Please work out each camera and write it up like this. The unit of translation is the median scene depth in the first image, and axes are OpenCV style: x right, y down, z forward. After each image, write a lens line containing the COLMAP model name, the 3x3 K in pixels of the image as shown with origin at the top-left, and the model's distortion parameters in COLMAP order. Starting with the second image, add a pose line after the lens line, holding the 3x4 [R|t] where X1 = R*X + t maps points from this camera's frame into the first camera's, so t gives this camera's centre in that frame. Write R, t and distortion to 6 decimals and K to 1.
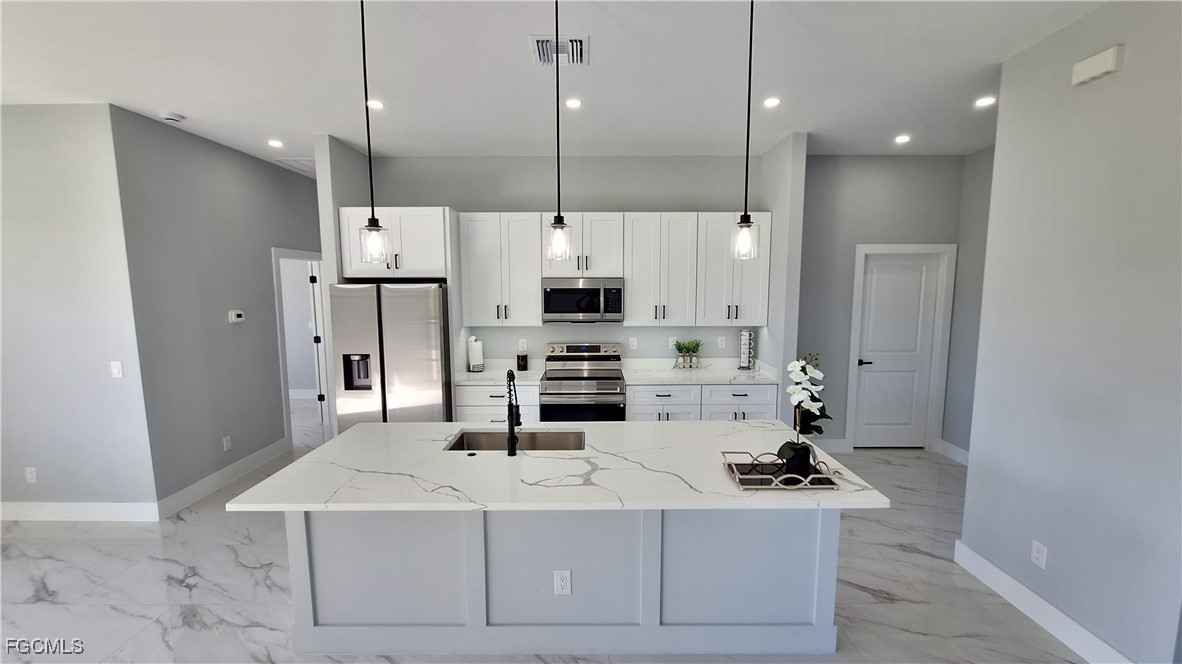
lens RADIAL K [[467.9, 0, 586.3], [0, 467.9, 336.1], [0, 0, 1]] dist [0.000744, 0.000581]
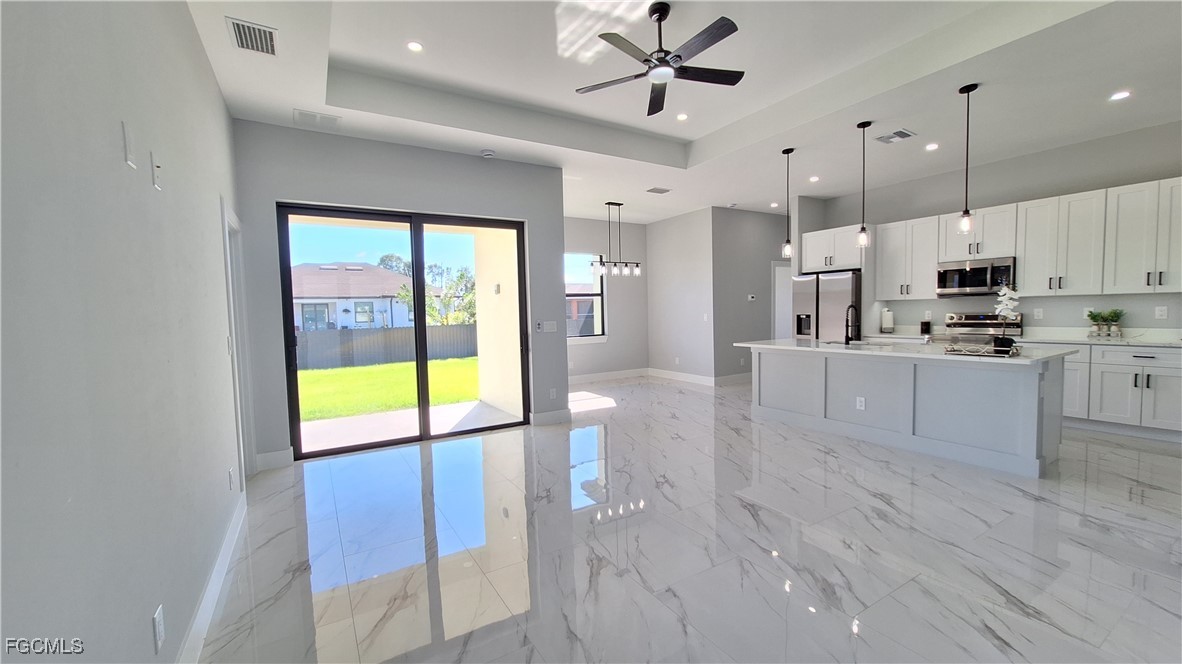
lens RADIAL K [[467.9, 0, 586.3], [0, 467.9, 336.1], [0, 0, 1]] dist [0.000744, 0.000581]
pose [[0.522655, 0.038954, -0.851654, 0.534392], [-0.071474, 0.997441, 0.001759, 0.157588], [0.849543, 0.059951, 0.524102, -0.567311]]
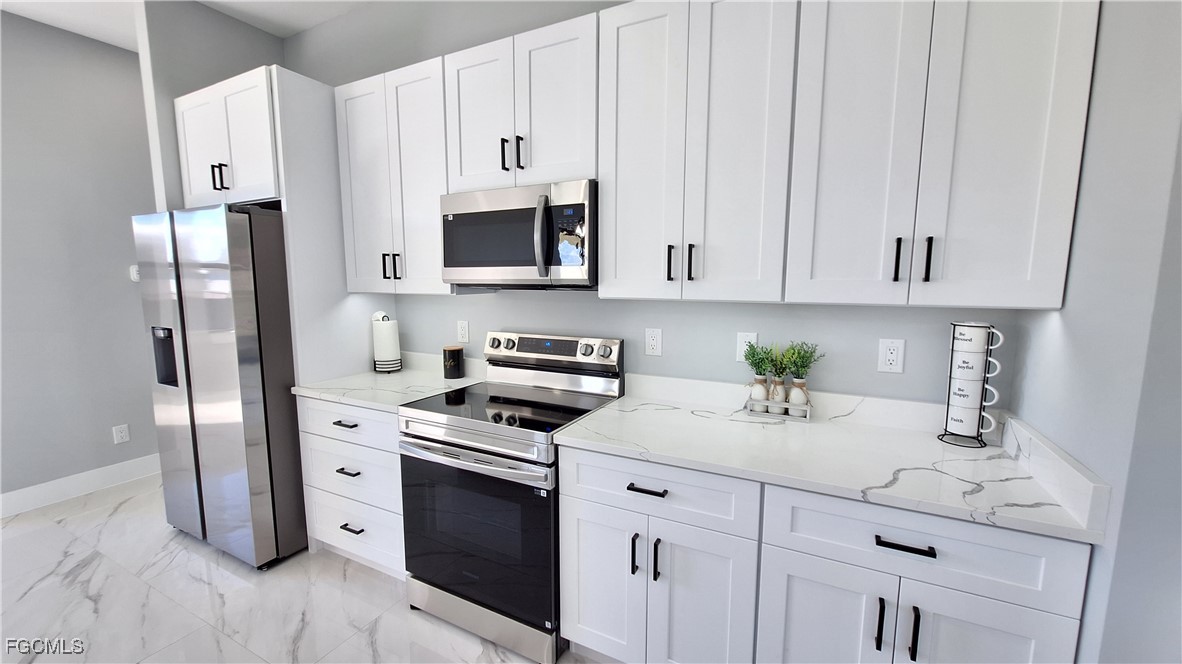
lens RADIAL K [[467.9, 0, 586.3], [0, 467.9, 336.1], [0, 0, 1]] dist [0.000744, 0.000581]
pose [[0.891986, 0.058996, -0.448197, 0.259832], [-0.054052, 0.998254, 0.023829, 0.003308], [0.448820, 0.002971, 0.893617, 0.621865]]
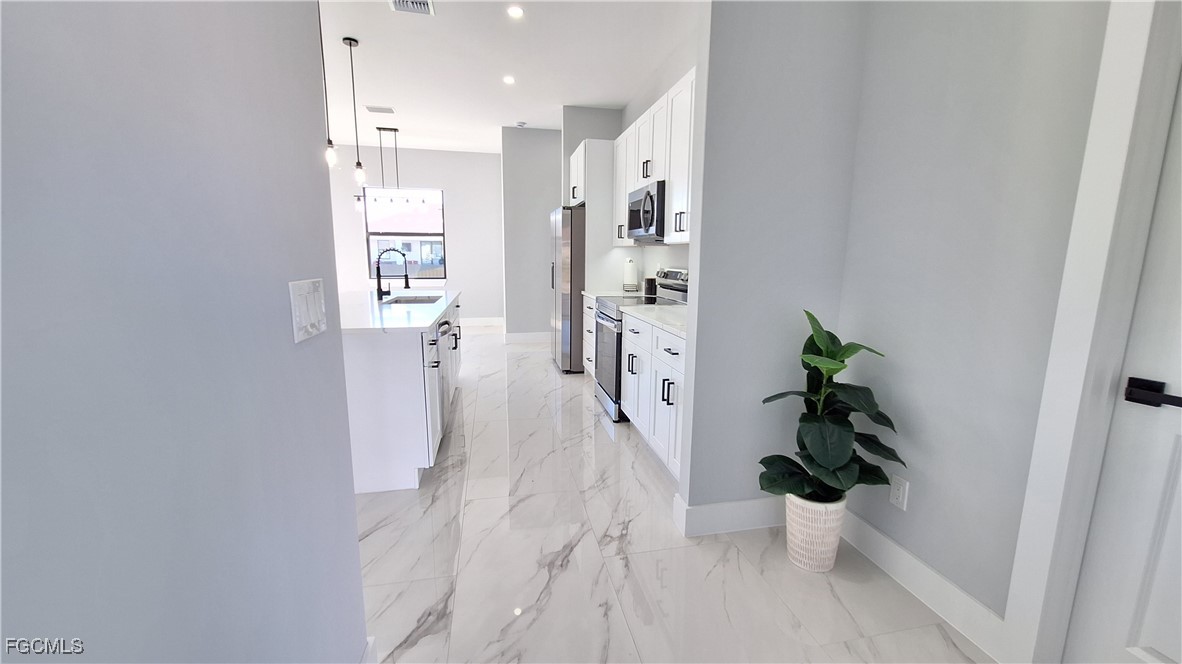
lens RADIAL K [[467.9, 0, 586.3], [0, 467.9, 336.1], [0, 0, 1]] dist [0.000744, 0.000581]
pose [[0.214690, 0.170965, -0.961603, 0.824243], [-0.117260, 0.981950, 0.148403, 0.029912], [0.969618, 0.080897, 0.230862, 0.709206]]
